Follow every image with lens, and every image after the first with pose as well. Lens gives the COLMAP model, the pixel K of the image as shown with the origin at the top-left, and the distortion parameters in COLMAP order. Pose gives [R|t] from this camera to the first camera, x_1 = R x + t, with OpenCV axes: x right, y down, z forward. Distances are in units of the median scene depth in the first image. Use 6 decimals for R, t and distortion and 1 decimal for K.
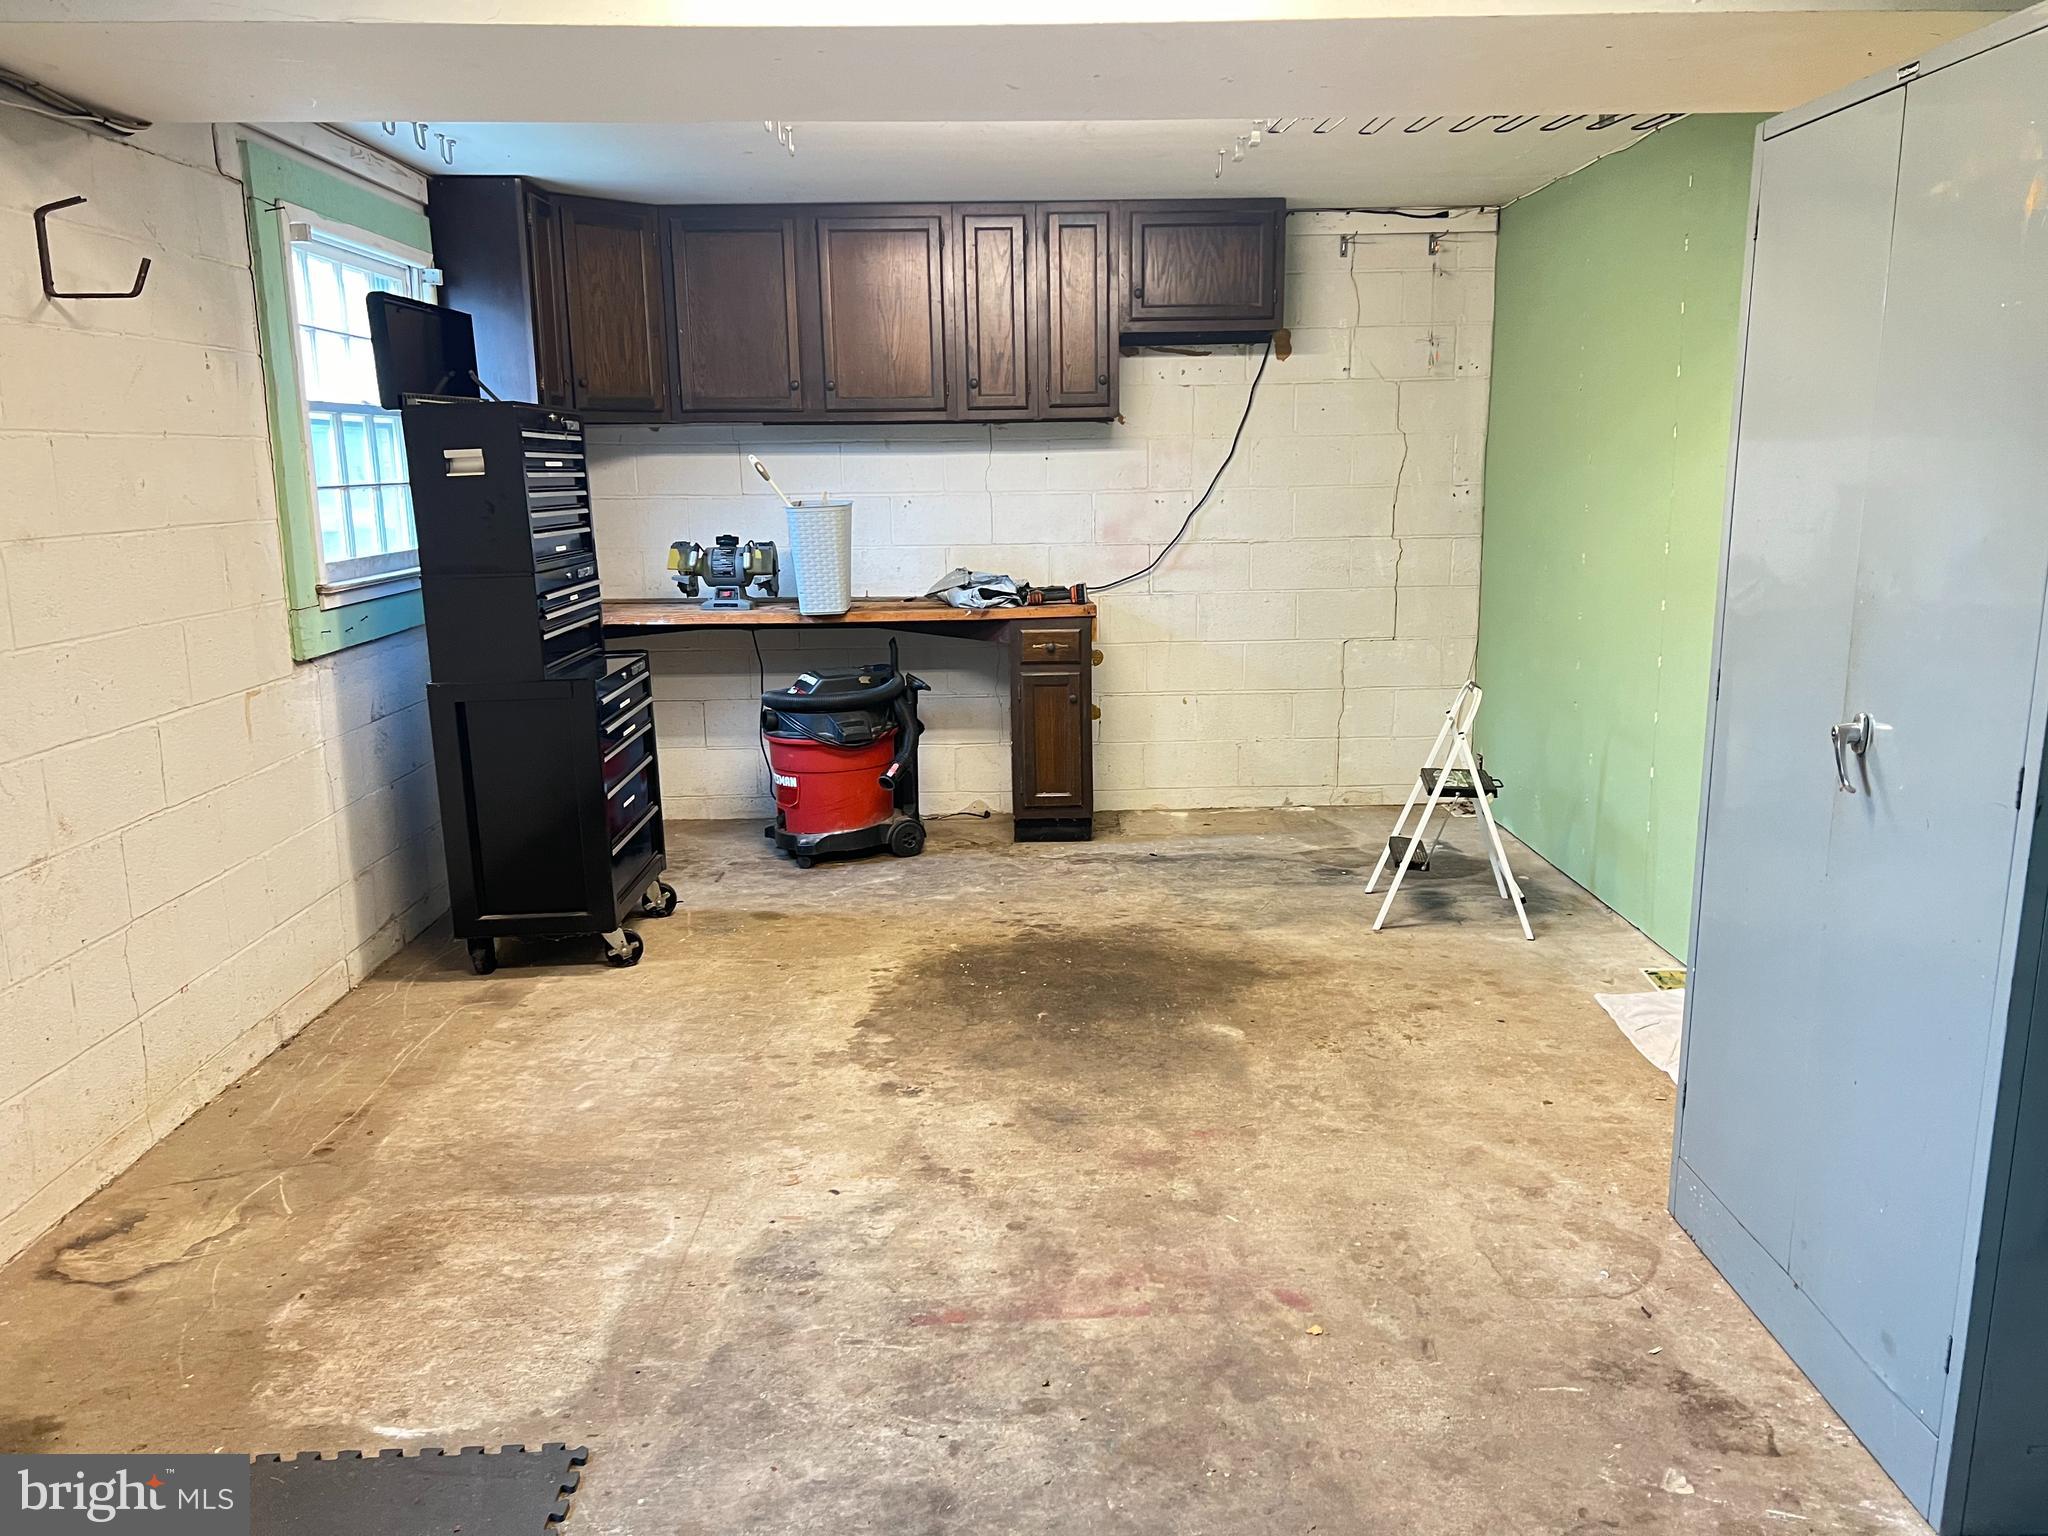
lens RADIAL K [[1531.6, 0, 1032.3], [0, 1531.6, 777.7], [0, 0, 1]] dist [0.014177, -0.005646]
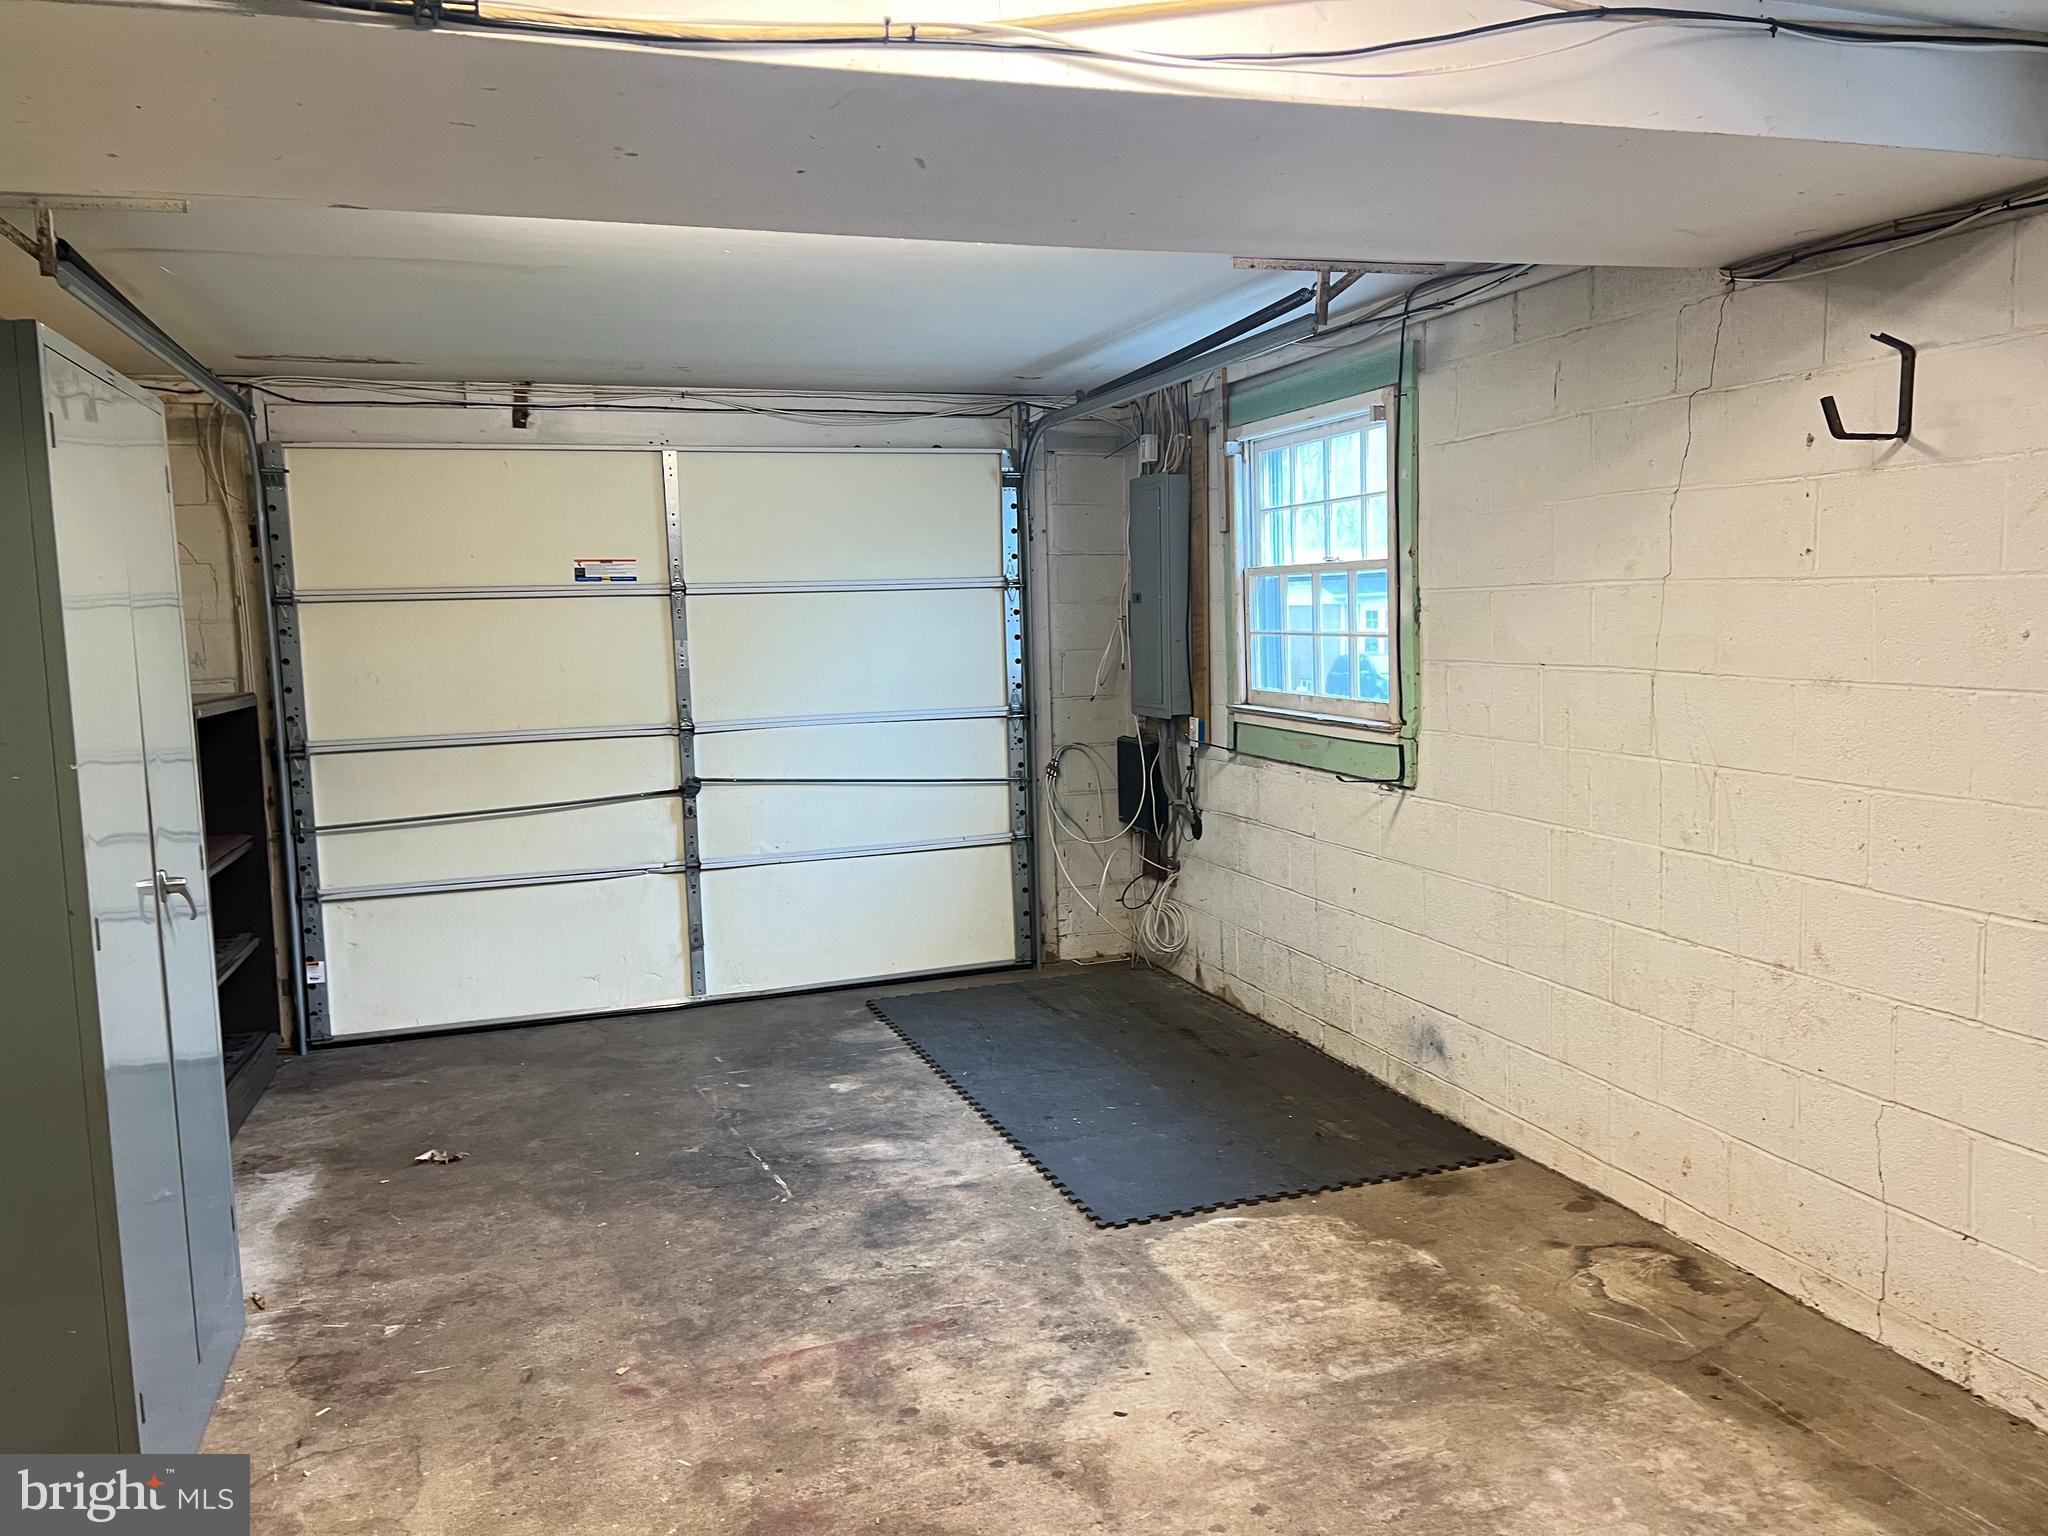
lens RADIAL K [[1531.6, 0, 1029.8], [0, 1531.6, 767.3], [0, 0, 1]] dist [0.014177, -0.005646]
pose [[-0.950162, 0.069570, -0.303896, 0.200936], [-0.027756, 0.952036, 0.304726, -0.433198], [0.310520, 0.297974, -0.902657, 1.930739]]
